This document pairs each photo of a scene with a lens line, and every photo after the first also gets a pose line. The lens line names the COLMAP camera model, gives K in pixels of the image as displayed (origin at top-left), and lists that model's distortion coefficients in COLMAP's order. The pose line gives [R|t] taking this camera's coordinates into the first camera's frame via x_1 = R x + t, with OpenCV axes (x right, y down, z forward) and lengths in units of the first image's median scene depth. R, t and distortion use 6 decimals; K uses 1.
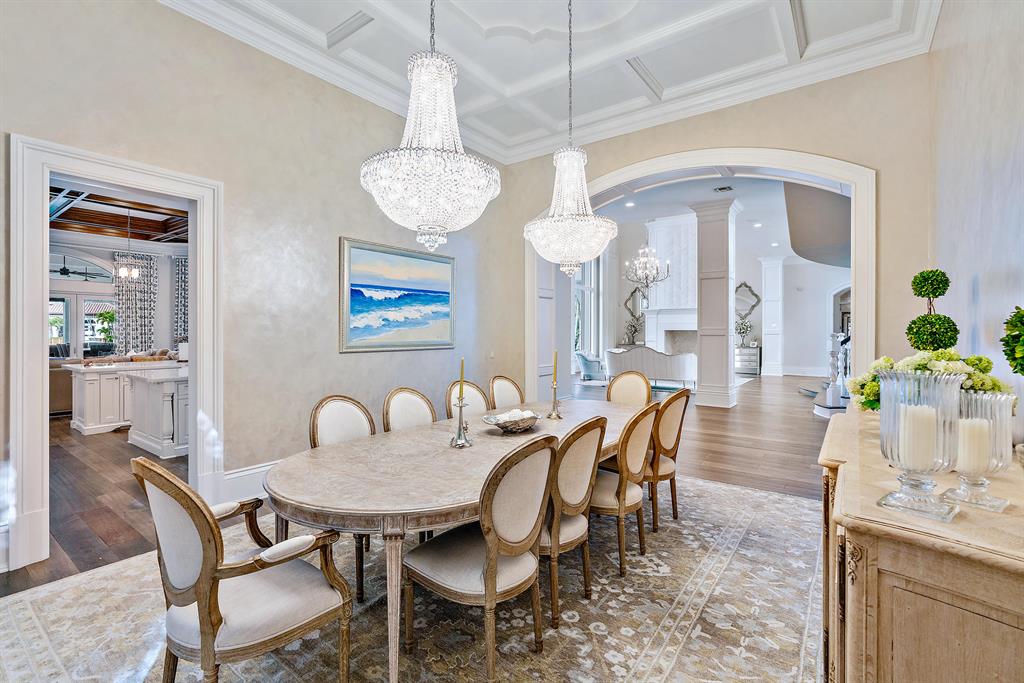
lens RADIAL K [[459.3, 0, 512.6], [0, 459.3, 329.9], [0, 0, 1]] dist [-0.004110, -0.000340]
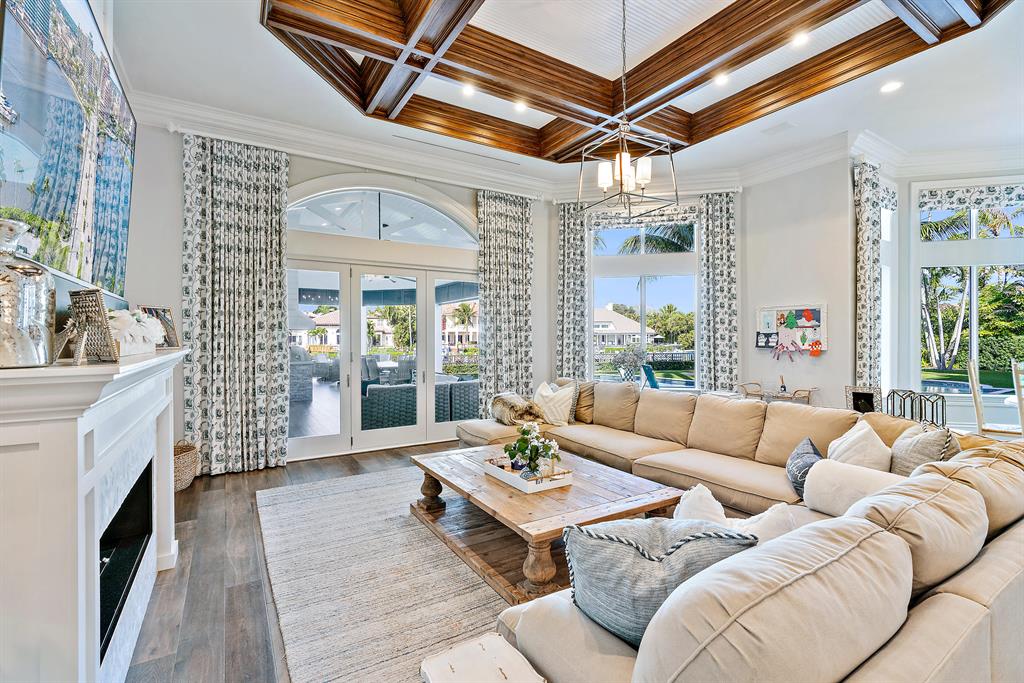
lens RADIAL K [[460.4, 0, 508.0], [0, 460.4, 338.6], [0, 0, 1]] dist [-0.005238, 0.000628]
pose [[0.928041, -0.001007, -0.372476, -0.639346], [0.001890, 0.999996, 0.002007, -0.000319], [0.372473, -0.002566, 0.928039, 0.520382]]
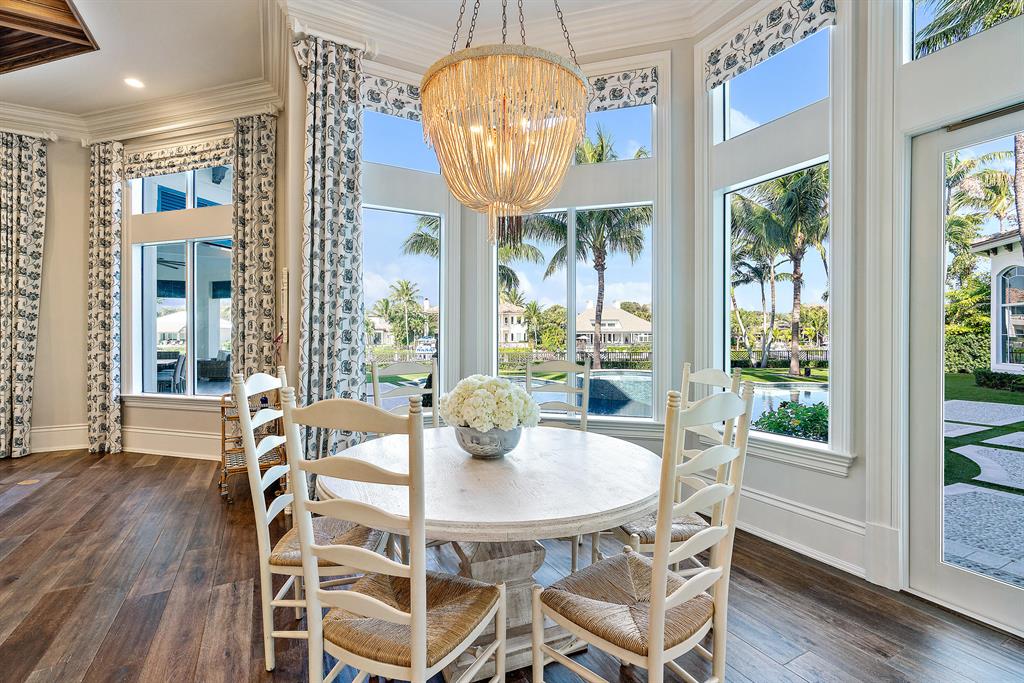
lens RADIAL K [[460.4, 0, 508.0], [0, 460.4, 338.6], [0, 0, 1]] dist [-0.005238, 0.000628]
pose [[0.904171, 0.002071, -0.427166, -0.259840], [-0.000444, 0.999992, 0.003908, 0.008677], [0.427171, -0.003343, 0.904165, 0.866934]]
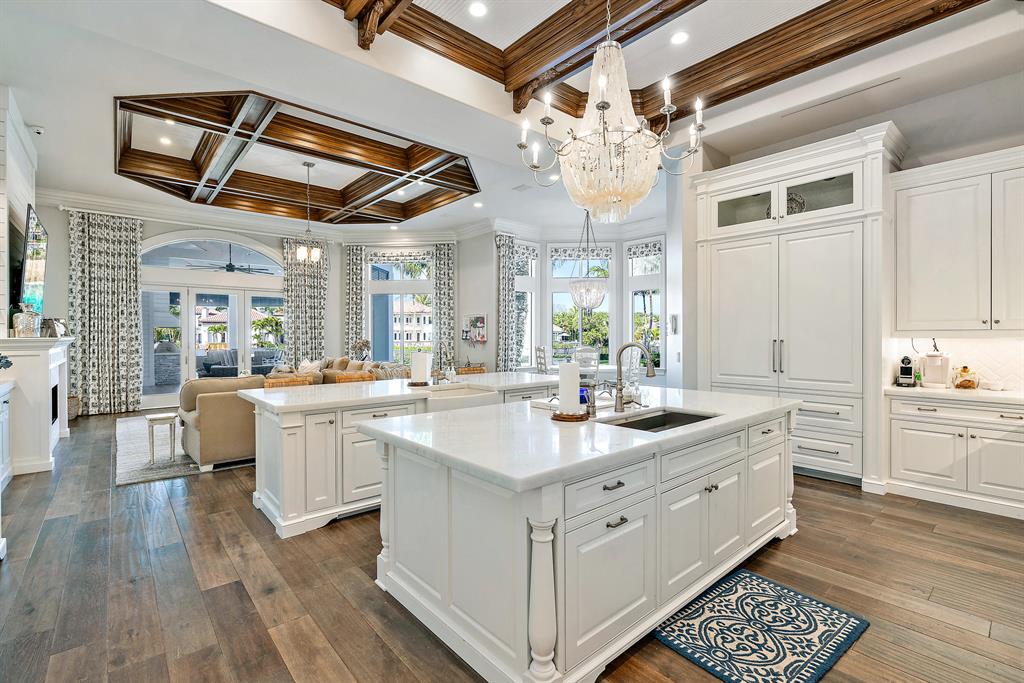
lens RADIAL K [[460.4, 0, 508.0], [0, 460.4, 338.6], [0, 0, 1]] dist [-0.005238, 0.000628]
pose [[0.975103, -0.000868, -0.221749, -0.296048], [0.002294, 0.999978, 0.006172, 0.004885], [0.221739, -0.006527, 0.975084, 0.287369]]
